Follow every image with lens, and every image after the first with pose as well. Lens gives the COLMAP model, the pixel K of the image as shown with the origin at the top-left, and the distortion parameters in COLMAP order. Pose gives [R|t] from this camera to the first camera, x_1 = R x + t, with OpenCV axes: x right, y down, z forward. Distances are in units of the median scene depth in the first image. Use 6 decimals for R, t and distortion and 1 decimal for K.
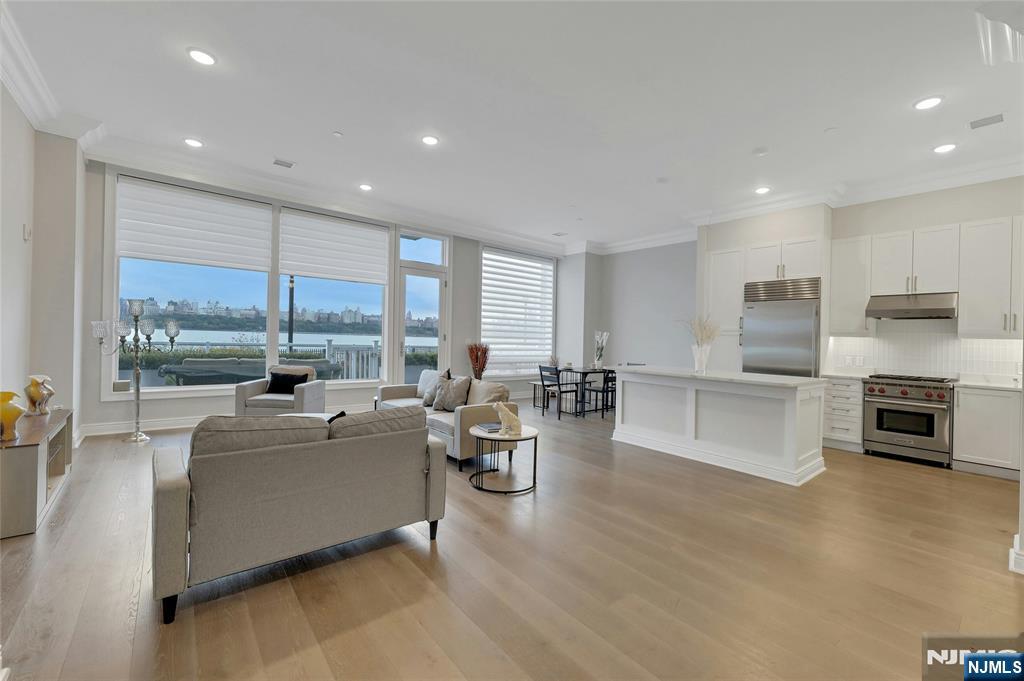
lens RADIAL K [[425.4, 0, 530.8], [0, 425.4, 331.2], [0, 0, 1]] dist [-0.000927, -0.000095]
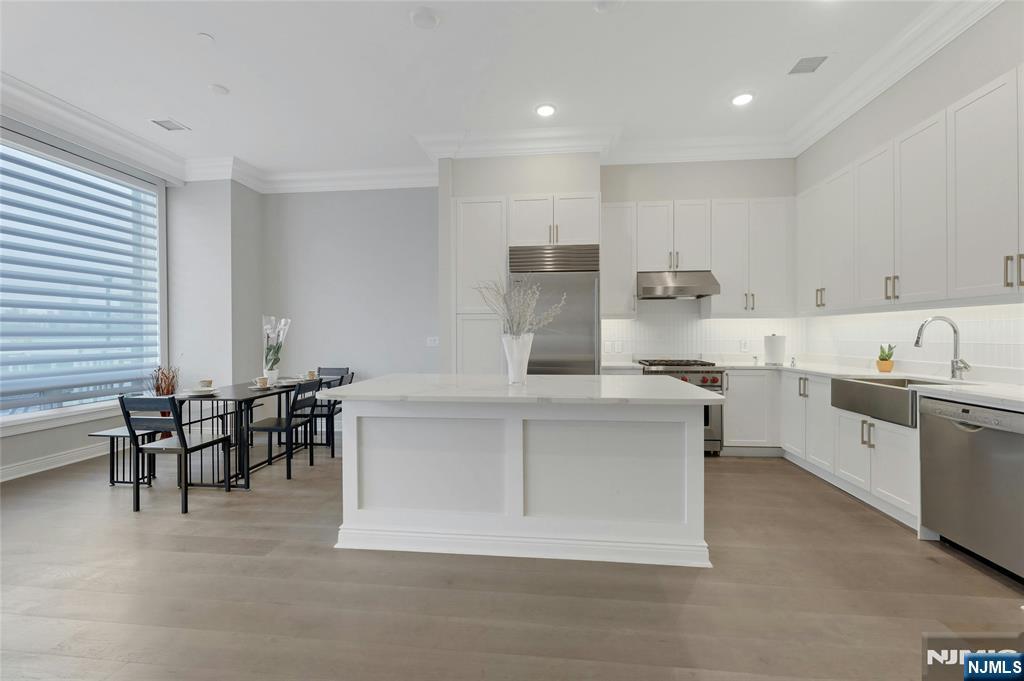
lens RADIAL K [[413.9, 0, 523.2], [0, 413.9, 337.1], [0, 0, 1]] dist [-0.002225, -0.000315]
pose [[0.724564, -0.037276, 0.688199, 0.036109], [0.014835, 0.999149, 0.038499, 0.013543], [-0.689048, -0.017685, 0.724500, 0.492246]]
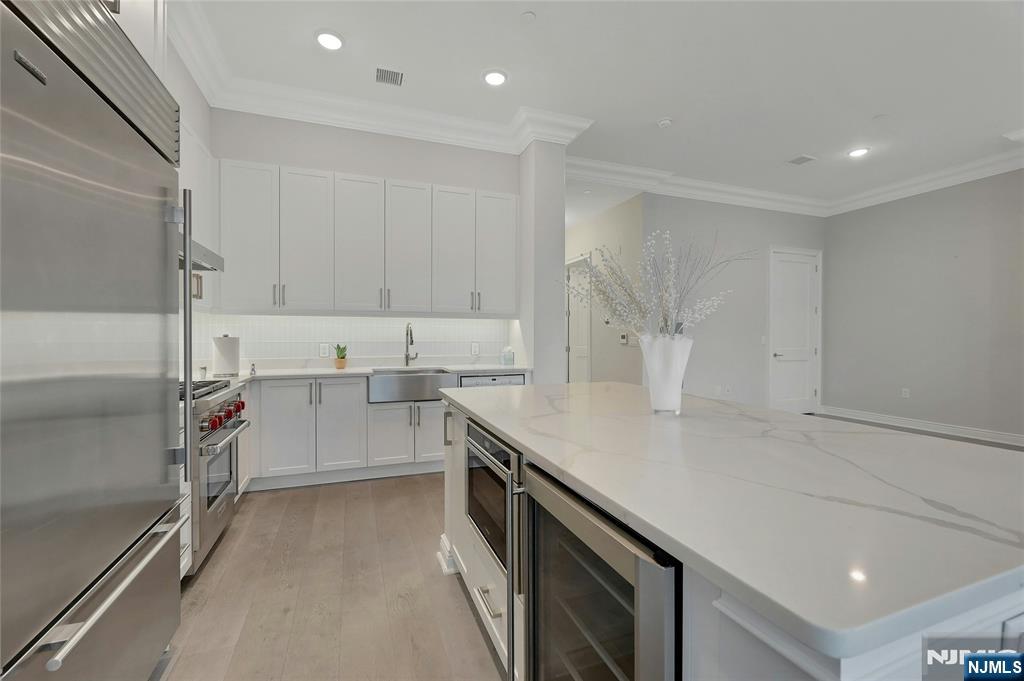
lens RADIAL K [[421.4, 0, 510.8], [0, 421.4, 337.9], [0, 0, 1]] dist [-0.001778, -0.000048]
pose [[-0.940051, -0.034957, 0.339238, 0.317021], [-0.037817, 0.999283, -0.001821, 0.033738], [-0.338932, -0.014541, -0.940699, 1.104492]]
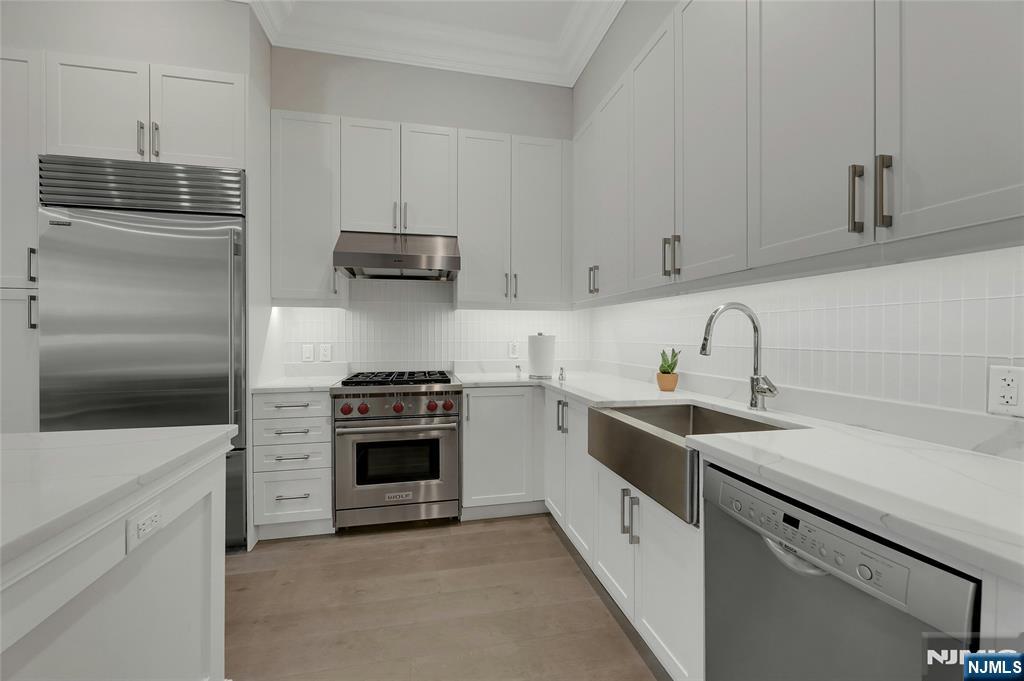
lens RADIAL K [[421.4, 0, 510.8], [0, 421.4, 337.9], [0, 0, 1]] dist [-0.001778, -0.000048]
pose [[0.477277, -0.038685, 0.877901, 0.390510], [0.000484, 0.999042, 0.043760, 0.026399], [-0.878753, -0.020461, 0.476839, 0.503750]]
